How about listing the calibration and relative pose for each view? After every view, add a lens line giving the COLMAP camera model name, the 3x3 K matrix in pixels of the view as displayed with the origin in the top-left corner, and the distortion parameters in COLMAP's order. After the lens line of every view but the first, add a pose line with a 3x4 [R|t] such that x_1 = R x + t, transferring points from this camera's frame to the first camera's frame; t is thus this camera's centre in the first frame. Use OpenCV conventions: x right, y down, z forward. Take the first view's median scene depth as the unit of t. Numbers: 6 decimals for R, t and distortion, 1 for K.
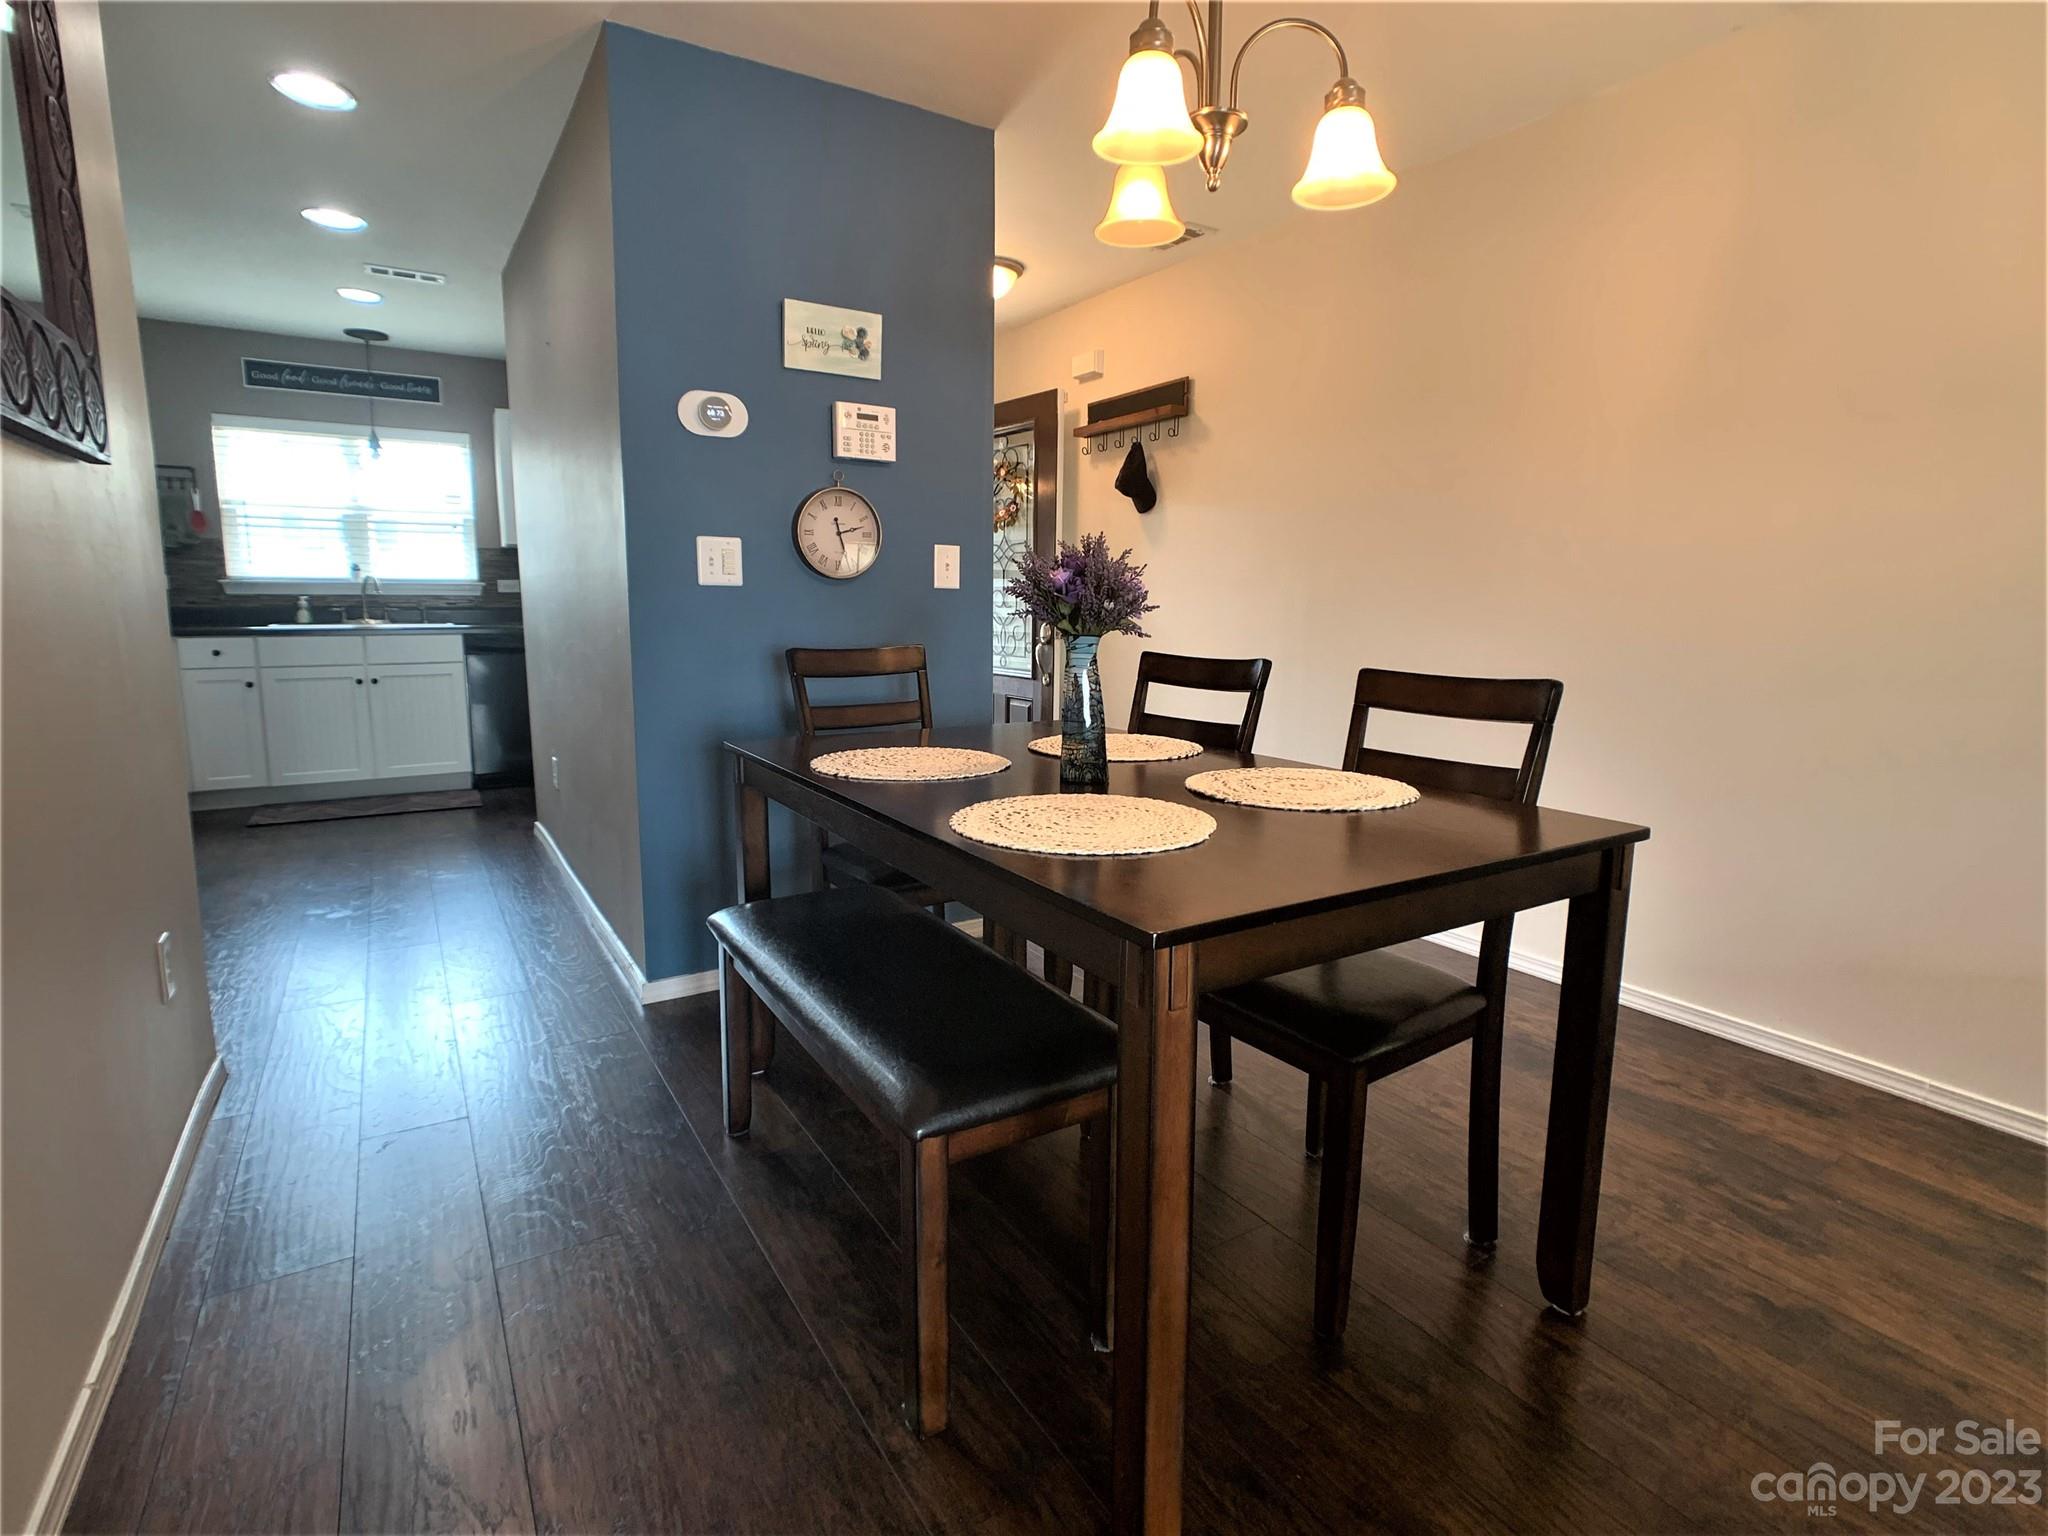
lens RADIAL K [[1017.8, 0, 1032.5], [0, 1017.8, 764.9], [0, 0, 1]] dist [-0.025772, -0.003809]
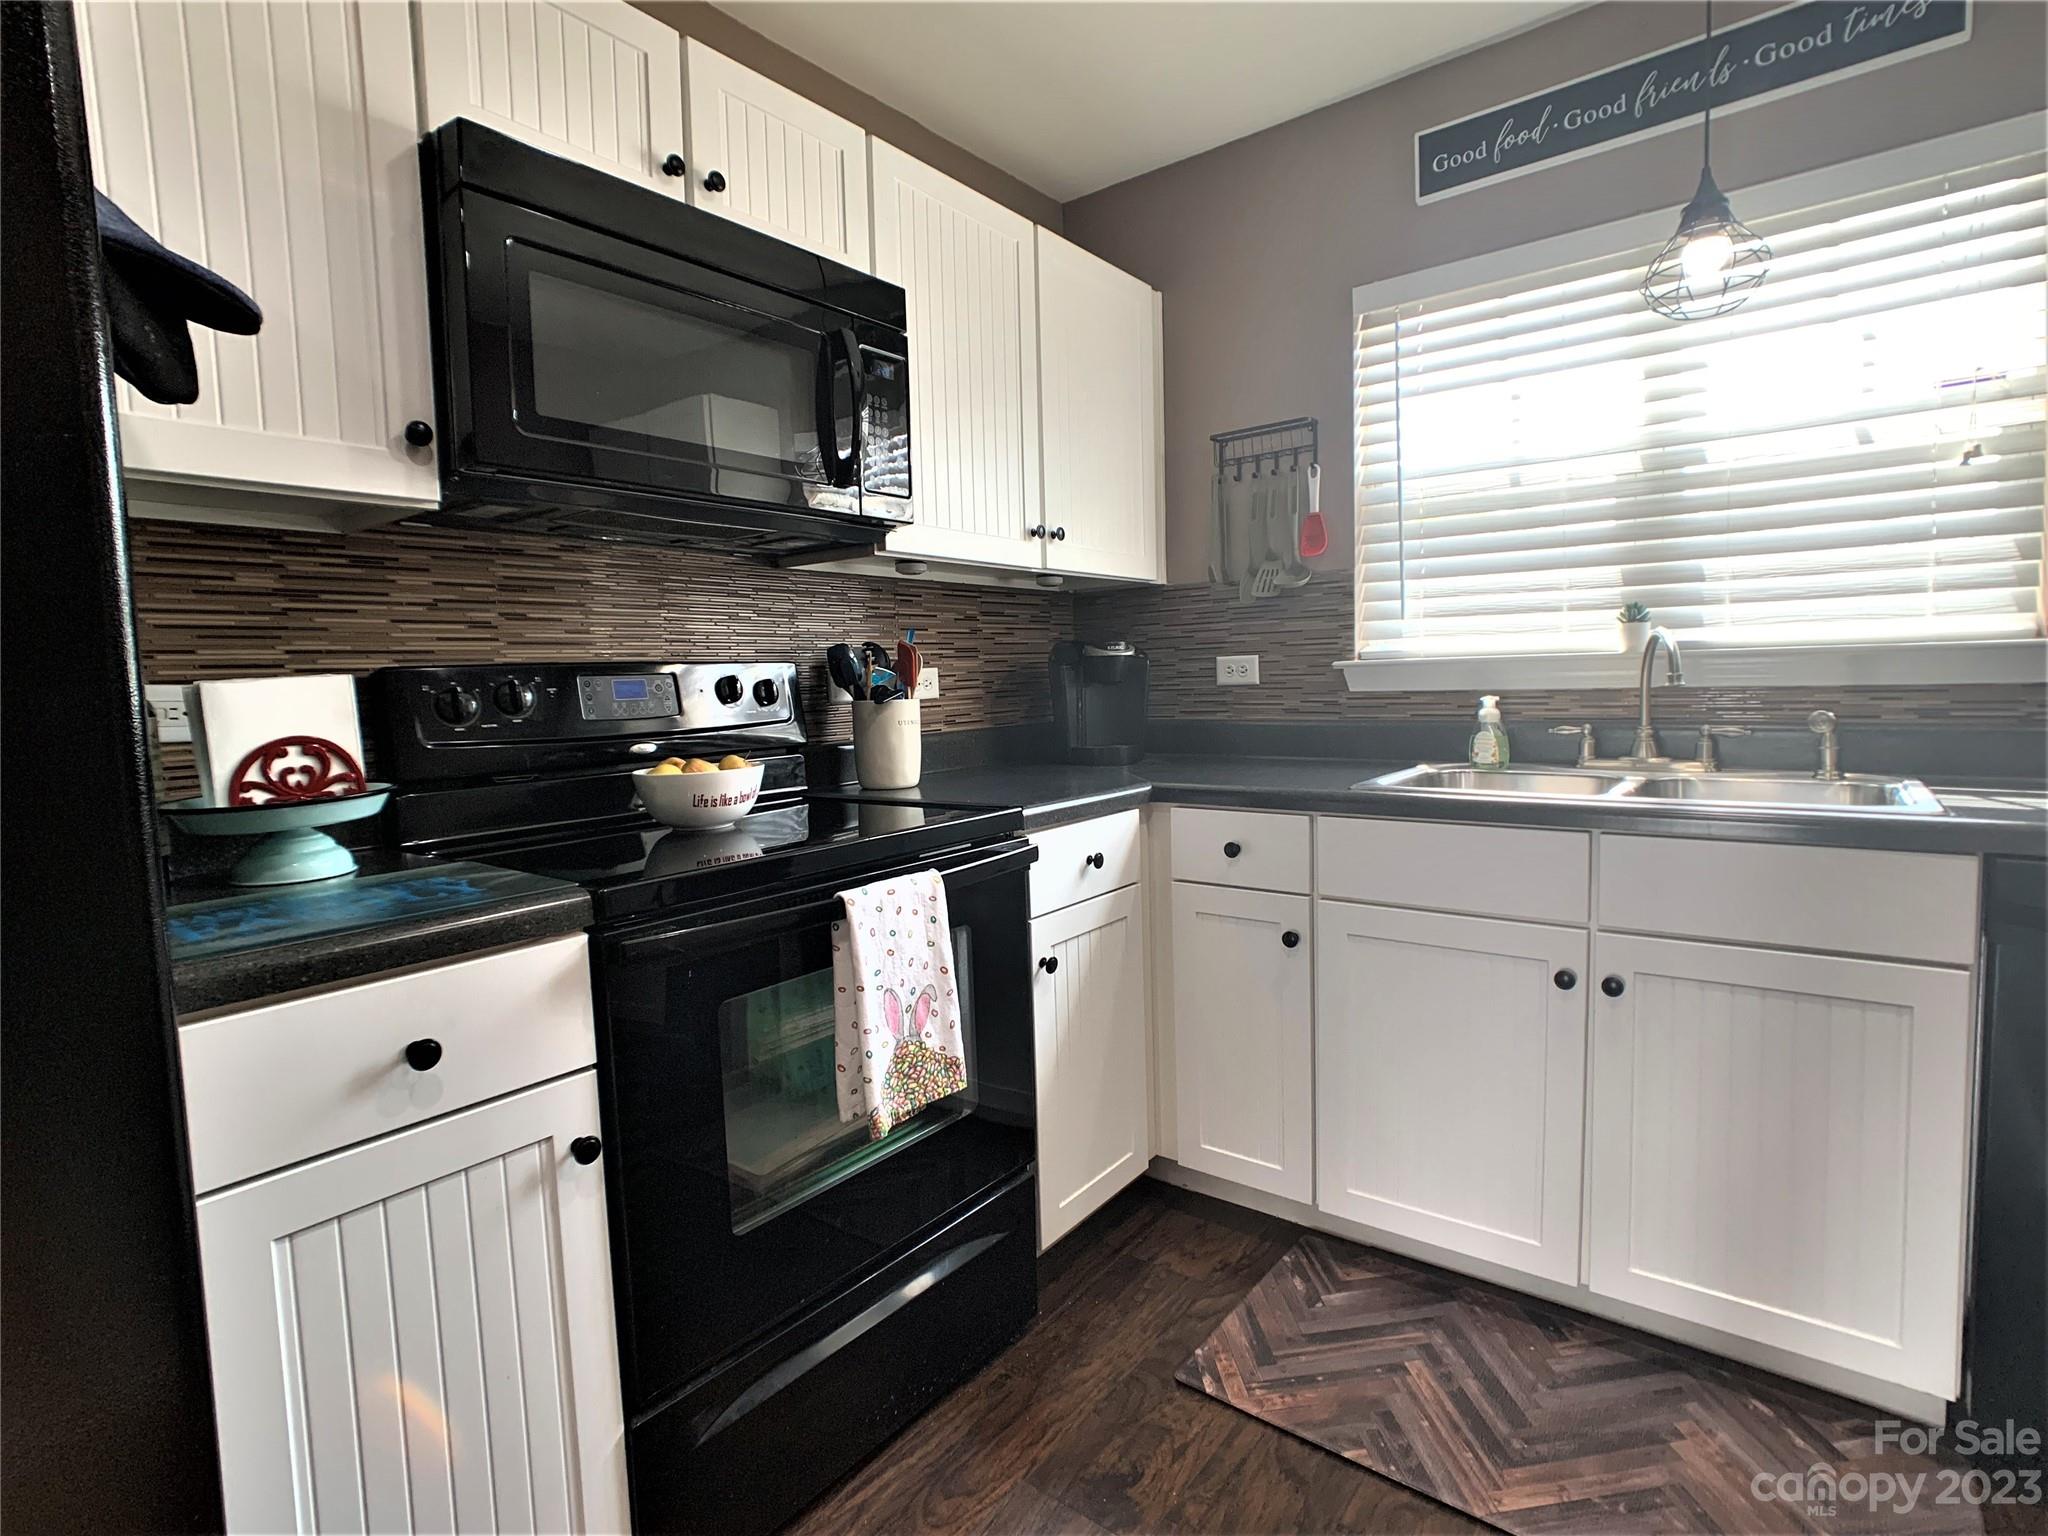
lens RADIAL K [[1017.8, 0, 1020.9], [0, 1017.8, 770.0], [0, 0, 1]] dist [-0.025772, -0.003809]
pose [[0.326853, 0.064750, -0.942855, -0.501198], [-0.113259, 0.993144, 0.028941, -0.157194], [0.938264, 0.097328, 0.331945, 0.844391]]
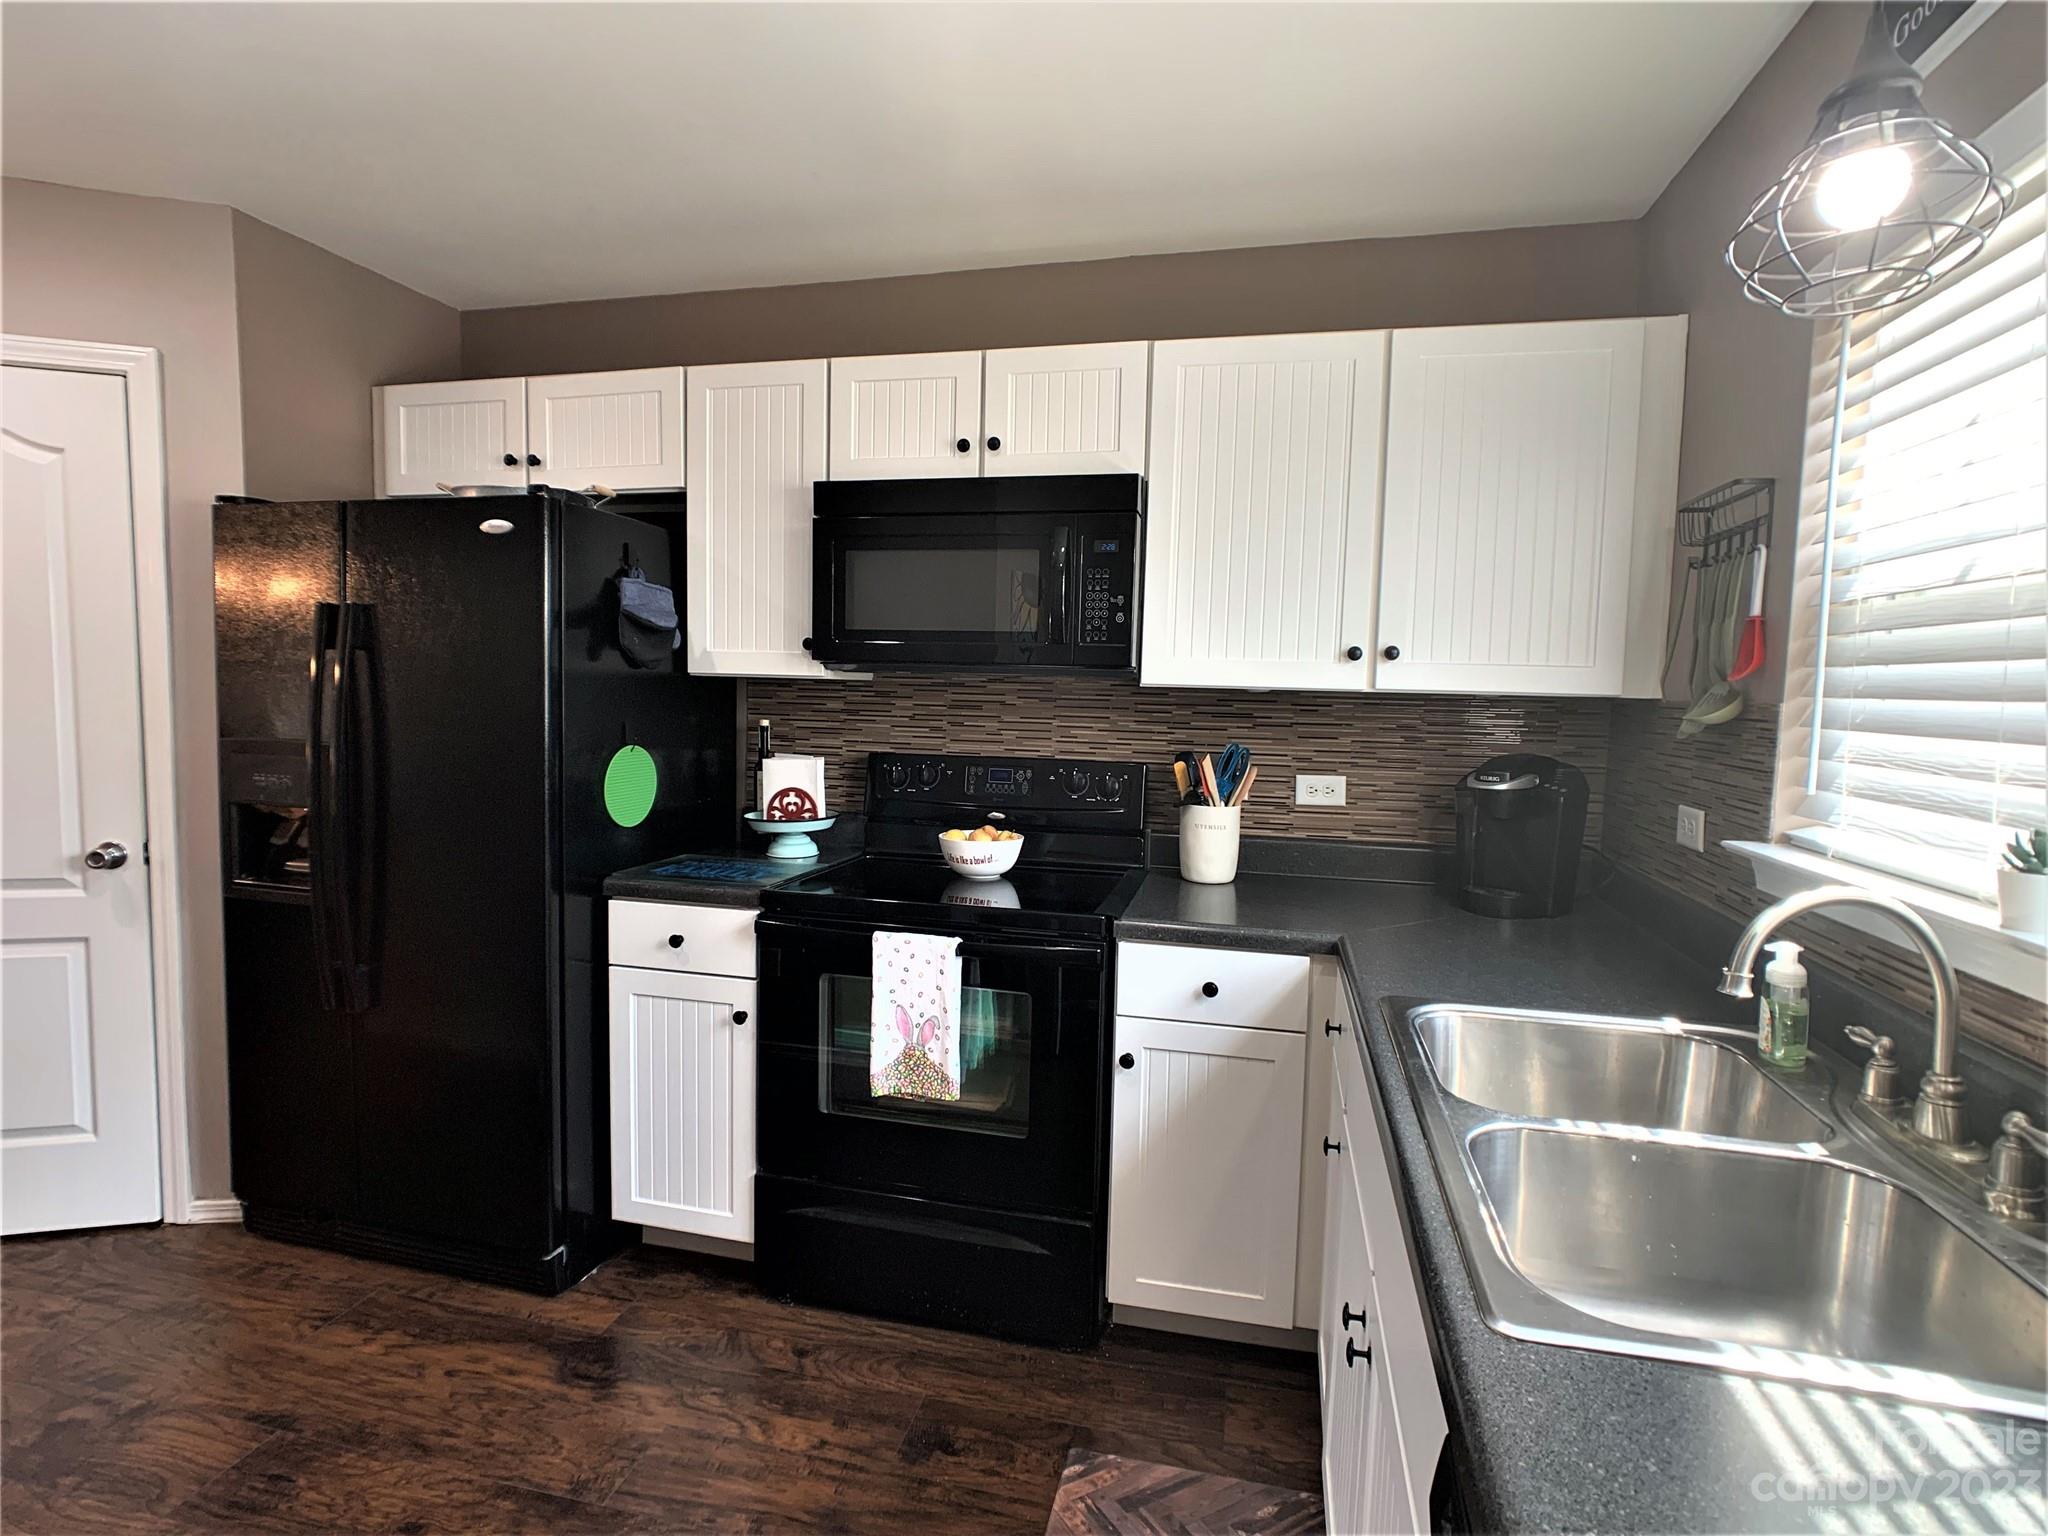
lens RADIAL K [[1017.8, 0, 1030.0], [0, 1017.8, 771.0], [0, 0, 1]] dist [-0.025772, -0.003809]
pose [[-0.727333, 0.030271, -0.685617, -0.531655], [-0.136502, 0.972685, 0.187752, -0.275223], [0.672573, 0.230146, -0.703334, 1.254436]]
